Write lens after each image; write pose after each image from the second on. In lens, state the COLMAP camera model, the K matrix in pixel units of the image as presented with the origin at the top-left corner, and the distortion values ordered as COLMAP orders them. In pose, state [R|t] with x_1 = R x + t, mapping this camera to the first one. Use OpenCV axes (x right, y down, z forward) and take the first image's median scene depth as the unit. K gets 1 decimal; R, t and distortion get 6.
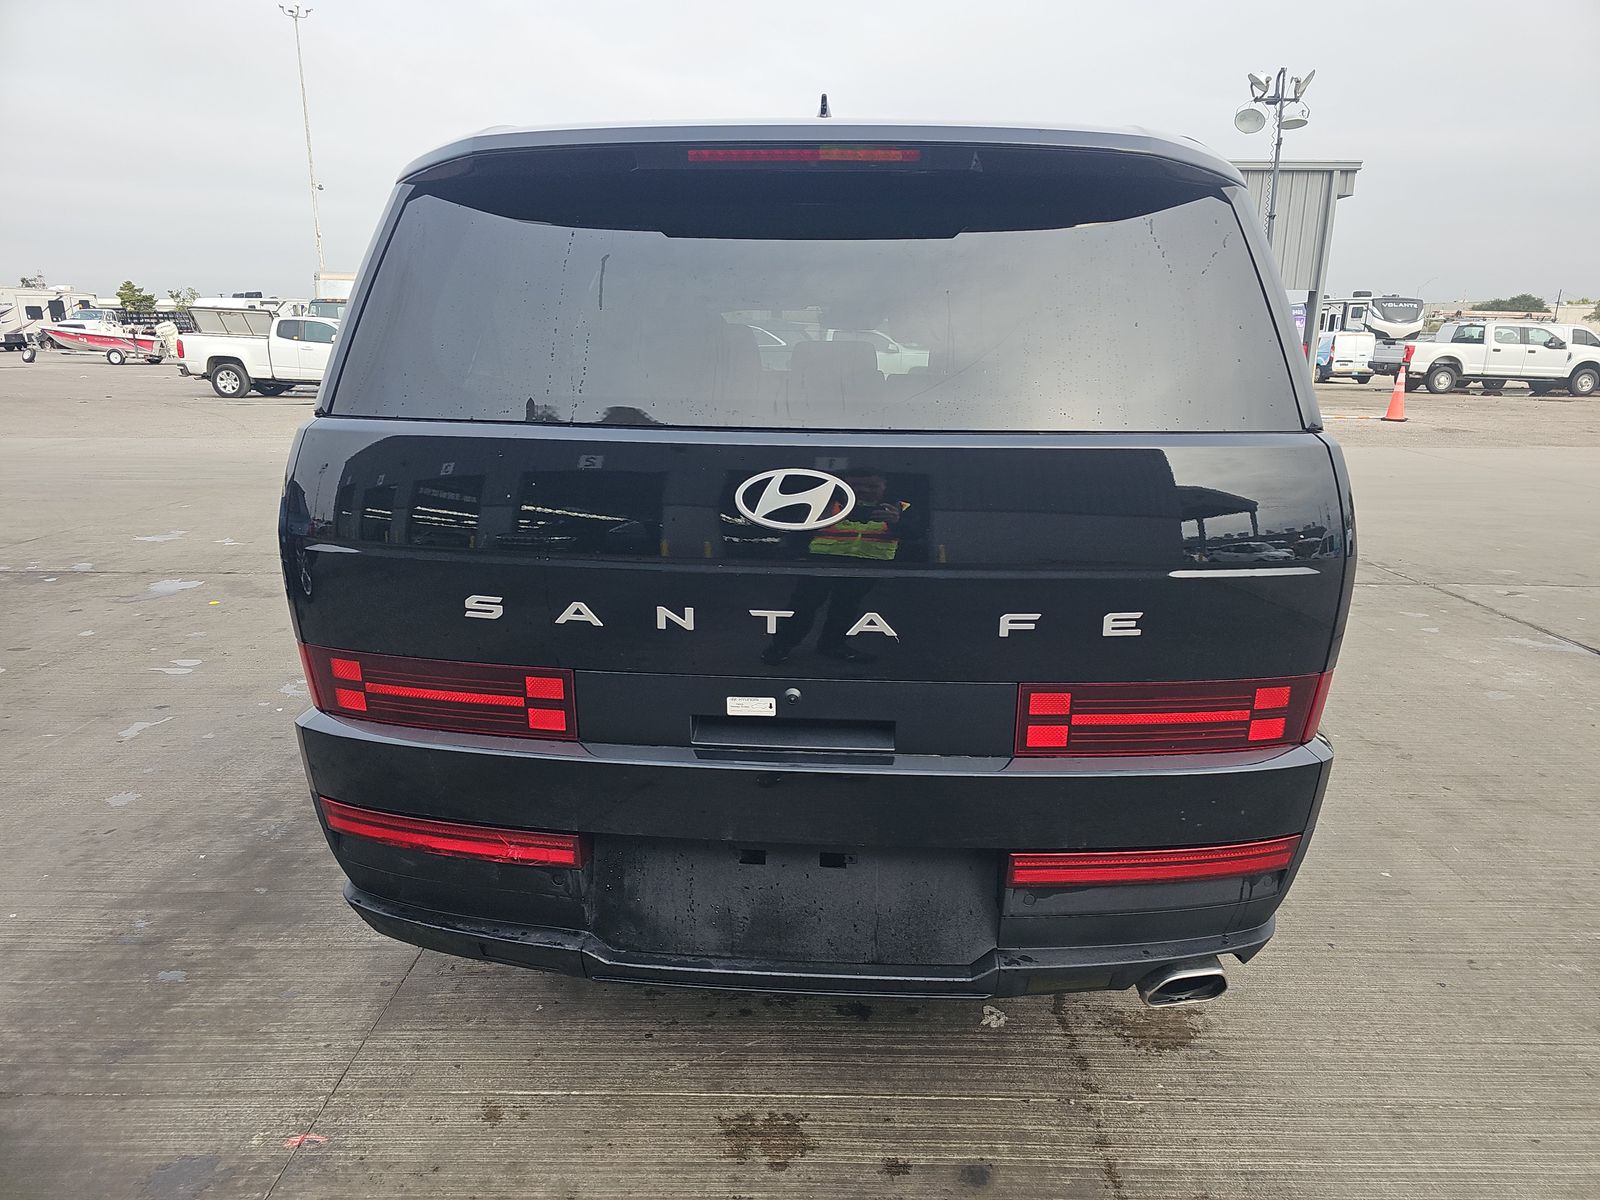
lens RADIAL K [[1096.6, 0, 799.5], [0, 1096.6, 592.6], [0, 0, 1]] dist [0.030431, -0.049308]
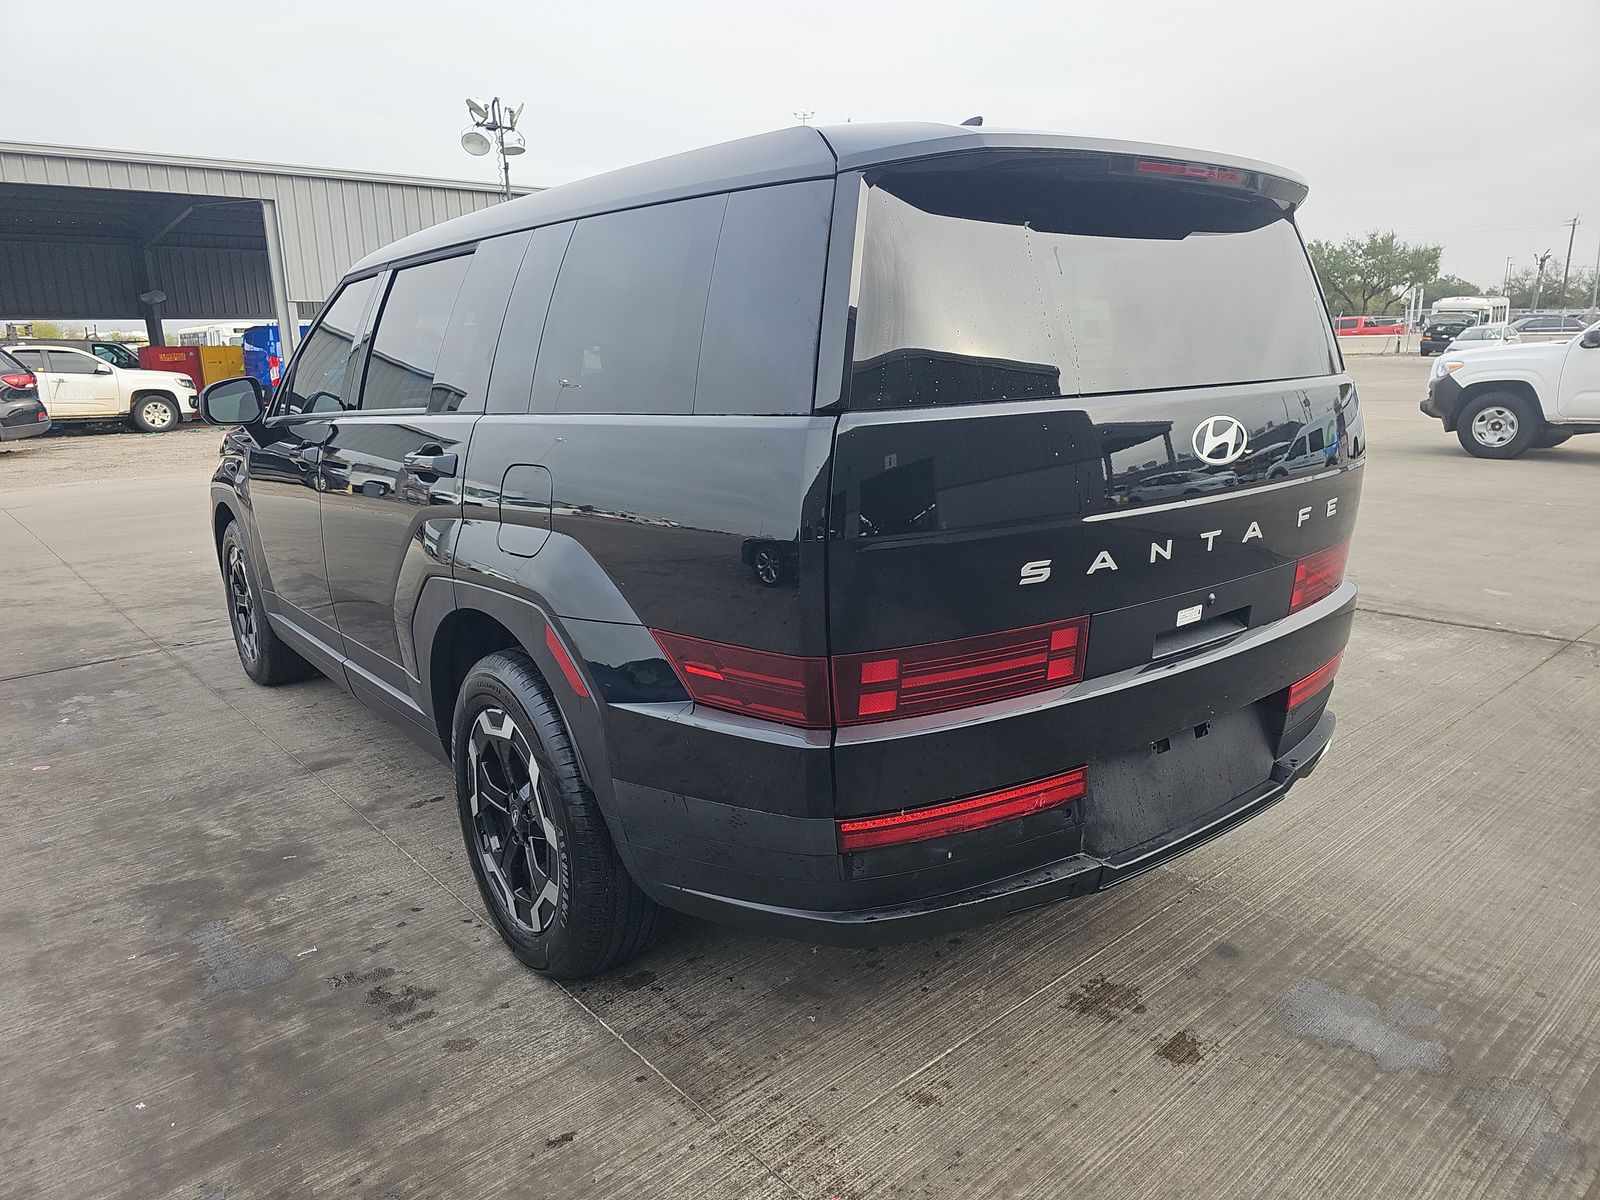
lens RADIAL K [[1096.6, 0, 790.5], [0, 1096.6, 606.7], [0, 0, 1]] dist [0.030431, -0.049308]
pose [[0.742640, -0.182748, 0.644274, -0.936221], [0.185790, 0.980505, 0.063964, -0.053677], [-0.643403, 0.072198, 0.762116, 0.280806]]
